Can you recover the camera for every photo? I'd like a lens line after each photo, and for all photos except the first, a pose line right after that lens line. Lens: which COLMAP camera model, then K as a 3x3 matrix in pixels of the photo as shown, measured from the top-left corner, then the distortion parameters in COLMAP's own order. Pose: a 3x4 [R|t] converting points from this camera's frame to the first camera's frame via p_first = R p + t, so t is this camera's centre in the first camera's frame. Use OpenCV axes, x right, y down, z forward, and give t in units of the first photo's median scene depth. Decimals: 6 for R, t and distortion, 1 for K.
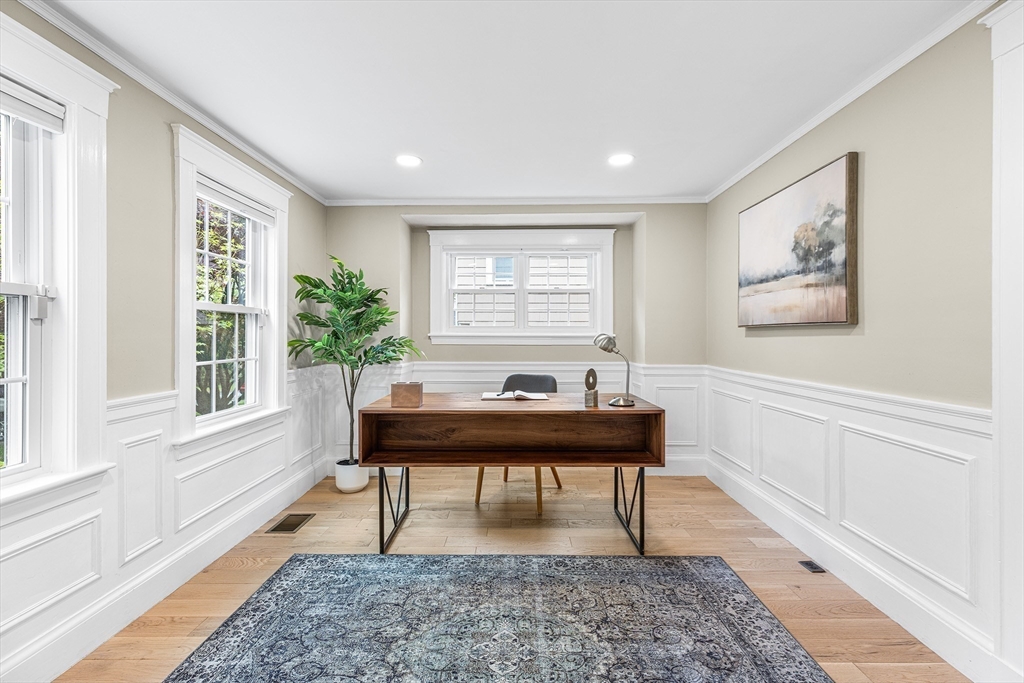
lens RADIAL K [[462.0, 0, 505.1], [0, 462.0, 338.8], [0, 0, 1]] dist [0.002531, -0.000537]
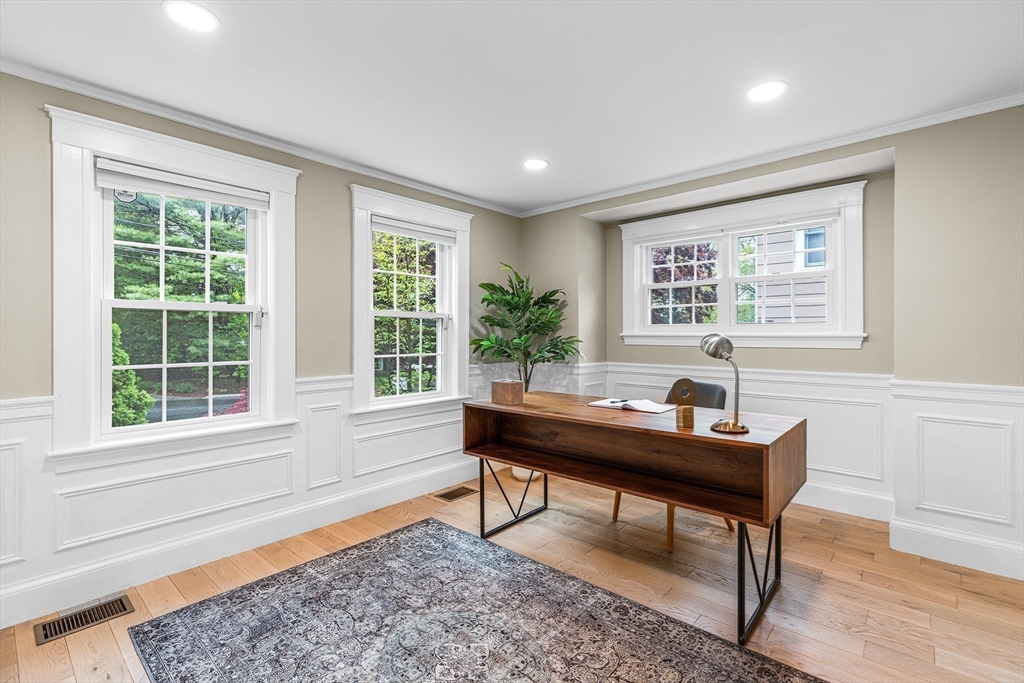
lens RADIAL K [[462.0, 0, 508.0], [0, 462.0, 336.4], [0, 0, 1]] dist [0.002531, -0.000537]
pose [[0.754687, 0.001822, -0.656083, 0.493730], [-0.003597, 0.999993, -0.001361, -0.004636], [0.656075, 0.003388, 0.754688, 0.226271]]
